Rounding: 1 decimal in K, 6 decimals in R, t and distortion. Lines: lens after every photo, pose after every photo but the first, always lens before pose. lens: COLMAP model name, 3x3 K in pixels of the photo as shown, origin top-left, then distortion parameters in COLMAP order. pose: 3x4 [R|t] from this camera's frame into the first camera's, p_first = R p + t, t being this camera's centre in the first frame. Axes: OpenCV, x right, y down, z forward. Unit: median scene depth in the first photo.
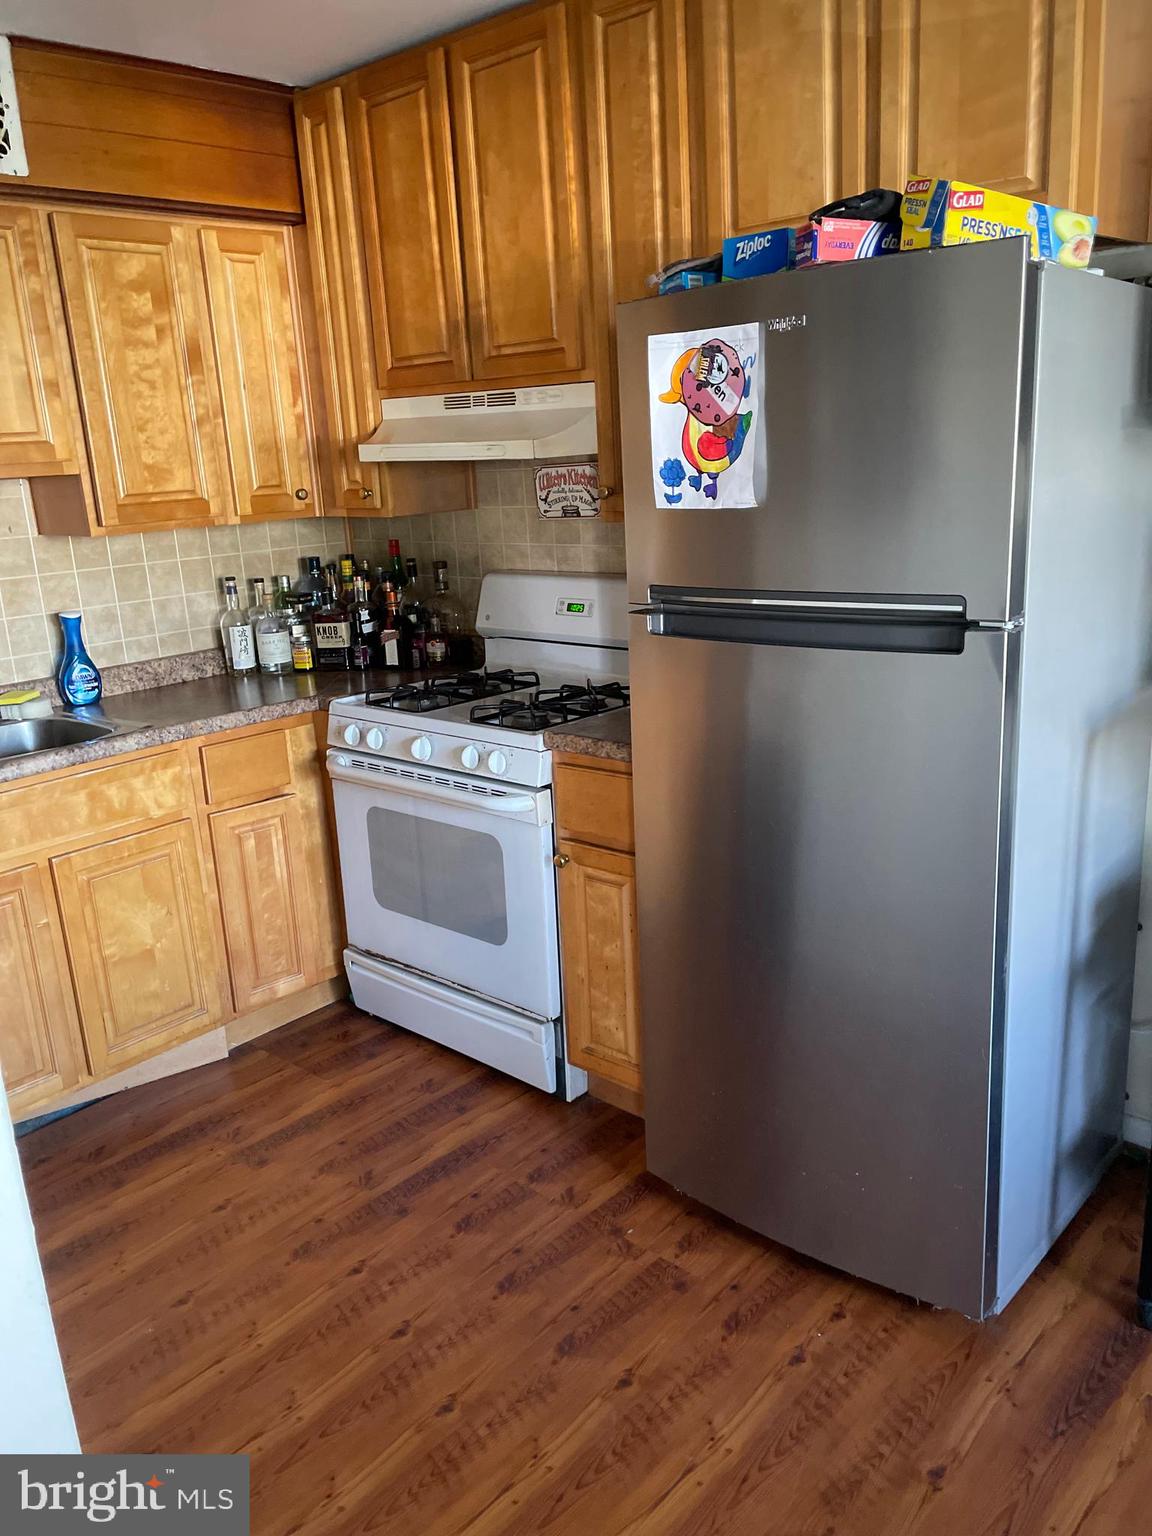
lens RADIAL K [[1173.9, 0, 592.1], [0, 1173.9, 763.2], [0, 0, 1]] dist [0.085894, -0.123320]
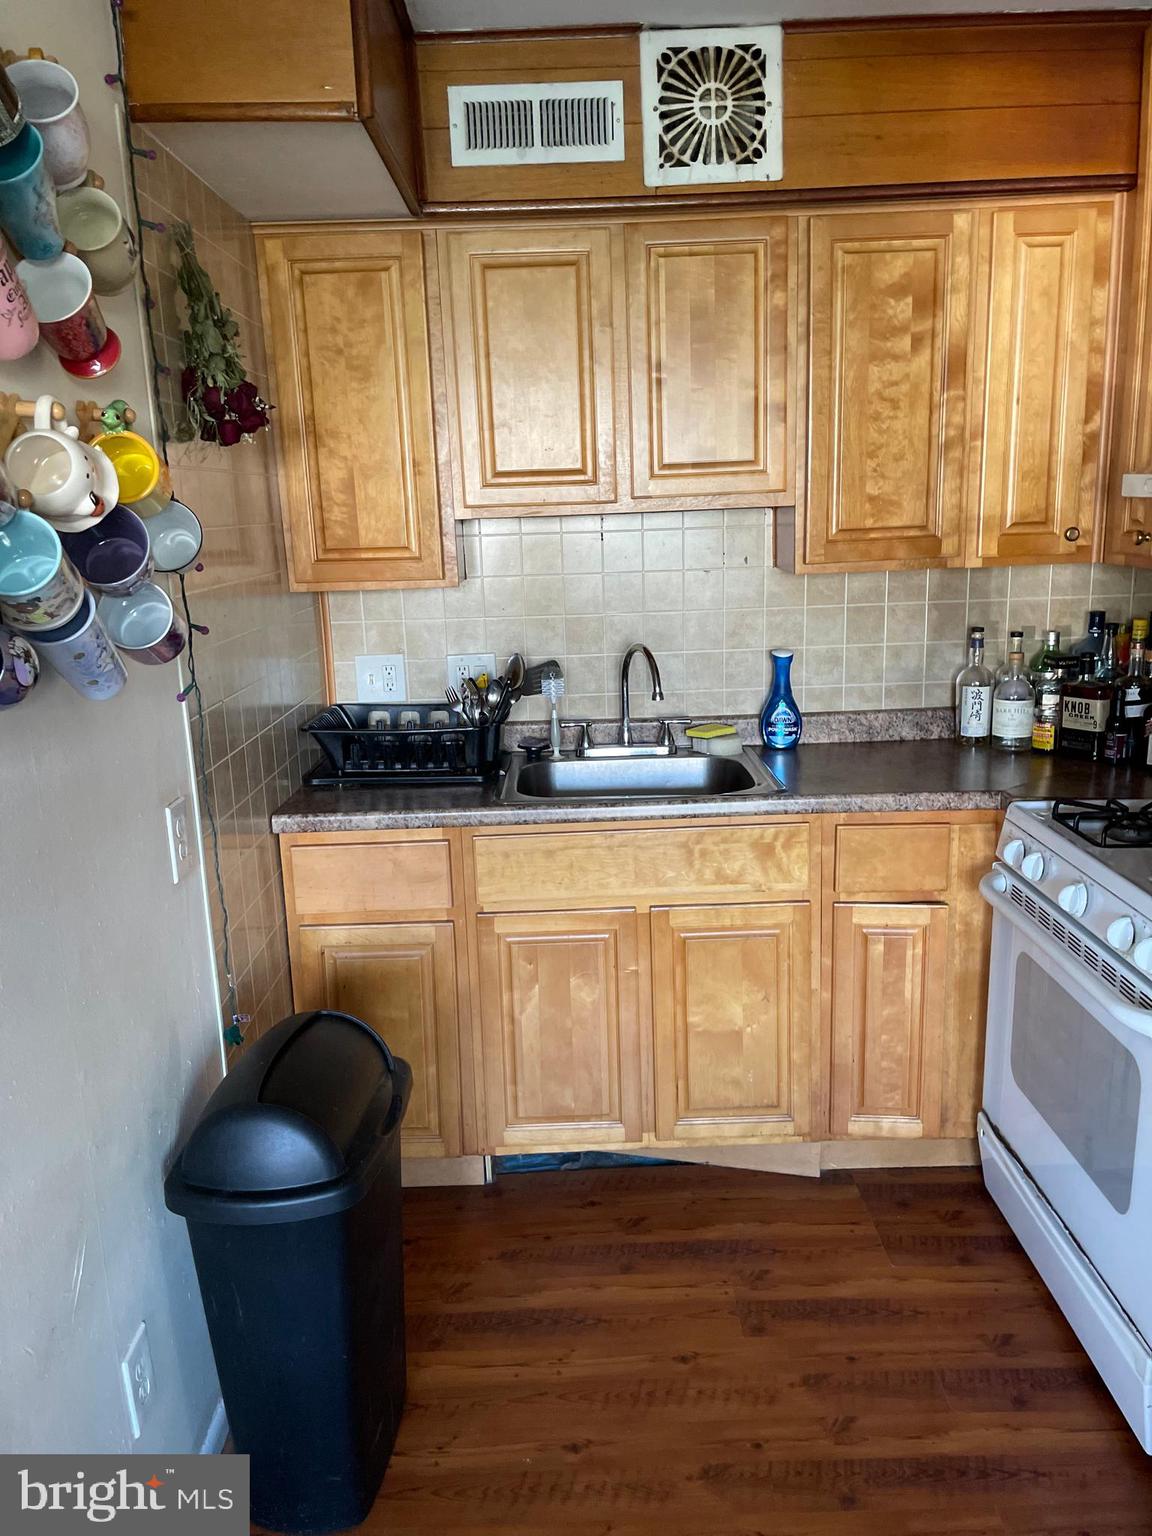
lens RADIAL K [[1173.9, 0, 572.8], [0, 1173.9, 766.4], [0, 0, 1]] dist [0.085894, -0.123320]
pose [[0.670614, 0.190807, -0.716847, 0.139135], [-0.194582, 0.977762, 0.078223, -0.080454], [0.715832, 0.087028, 0.692828, 0.251361]]
